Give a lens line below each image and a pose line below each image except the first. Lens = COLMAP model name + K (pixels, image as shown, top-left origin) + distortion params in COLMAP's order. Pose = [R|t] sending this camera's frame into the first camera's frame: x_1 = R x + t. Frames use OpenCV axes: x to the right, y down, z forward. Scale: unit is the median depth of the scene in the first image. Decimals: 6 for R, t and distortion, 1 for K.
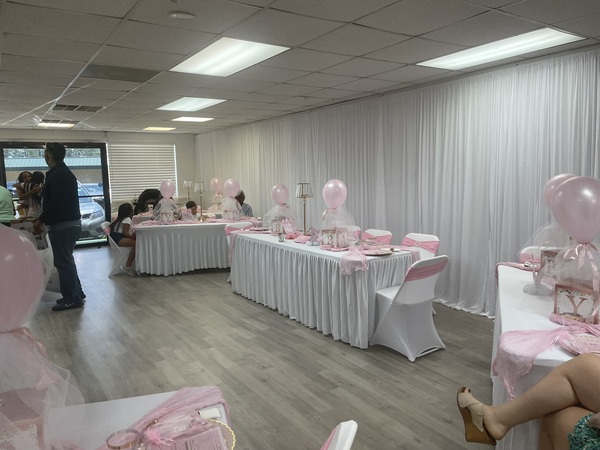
lens RADIAL K [[453.1, 0, 299.2], [0, 453.1, 213.0], [0, 0, 1]] dist [0.045567, -0.000011]
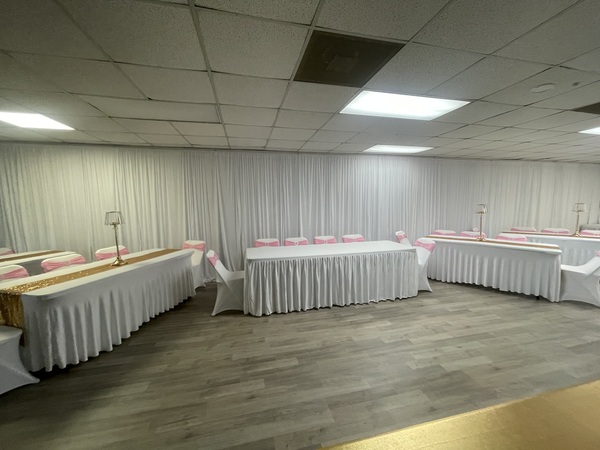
lens RADIAL K [[238.1, 0, 300.0], [0, 238.1, 225.0], [0, 0, 1]] dist [-0.000778, 0.000009]
pose [[0.349546, -0.066646, 0.934546, -0.731091], [0.085965, 0.995541, 0.038842, -0.057136], [-0.932967, 0.066761, 0.353717, 0.849947]]
